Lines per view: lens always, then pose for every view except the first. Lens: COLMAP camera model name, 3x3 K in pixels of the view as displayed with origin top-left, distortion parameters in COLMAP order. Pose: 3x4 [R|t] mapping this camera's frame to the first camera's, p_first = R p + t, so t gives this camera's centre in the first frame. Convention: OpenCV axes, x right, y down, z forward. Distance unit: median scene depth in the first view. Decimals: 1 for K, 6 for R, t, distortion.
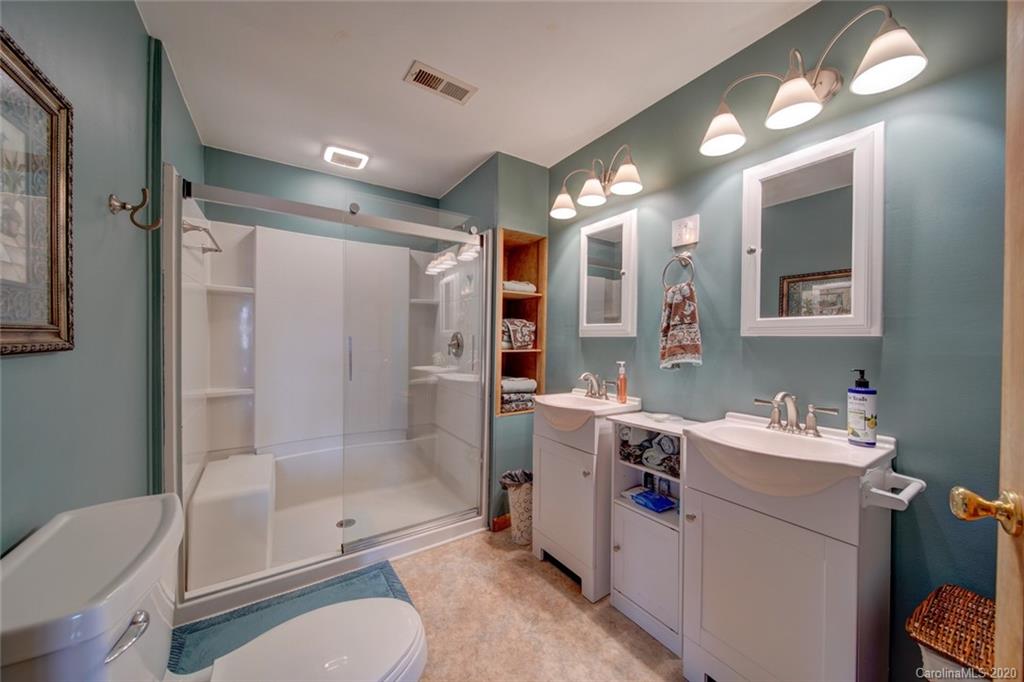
lens RADIAL K [[359.7, 0, 509.1], [0, 359.7, 341.8], [0, 0, 1]] dist [0.000760, -0.001407]
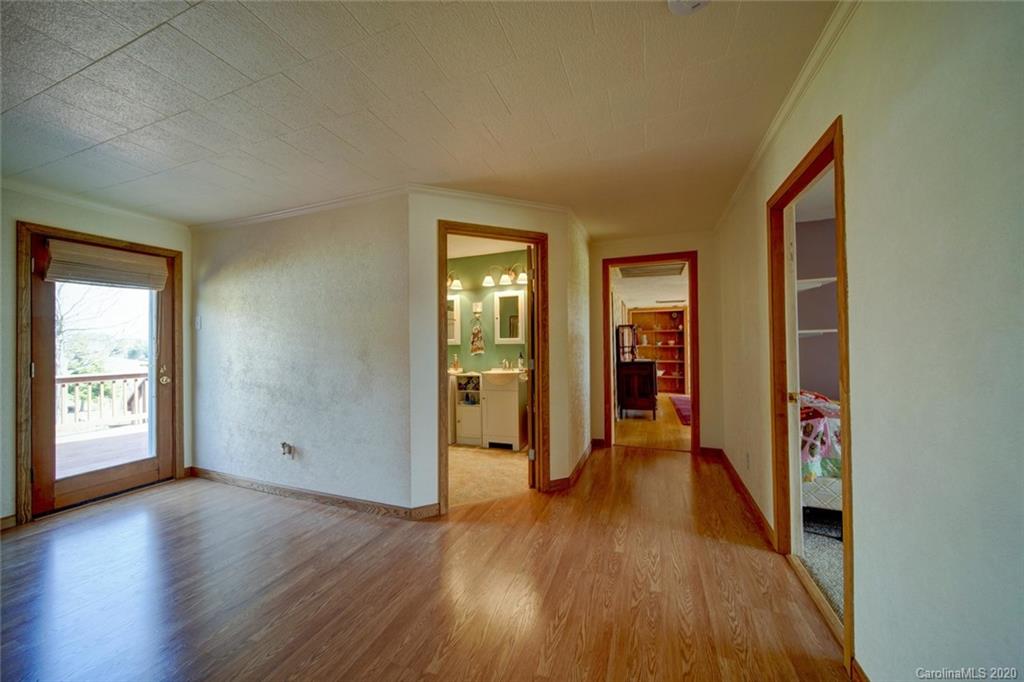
lens RADIAL K [[359.7, 0, 508.8], [0, 359.7, 341.1], [0, 0, 1]] dist [0.000760, -0.001407]
pose [[0.801542, -0.011301, 0.597832, -1.096097], [0.024243, 0.999613, -0.013608, 0.004428], [-0.597447, 0.025400, 0.801506, -1.539488]]
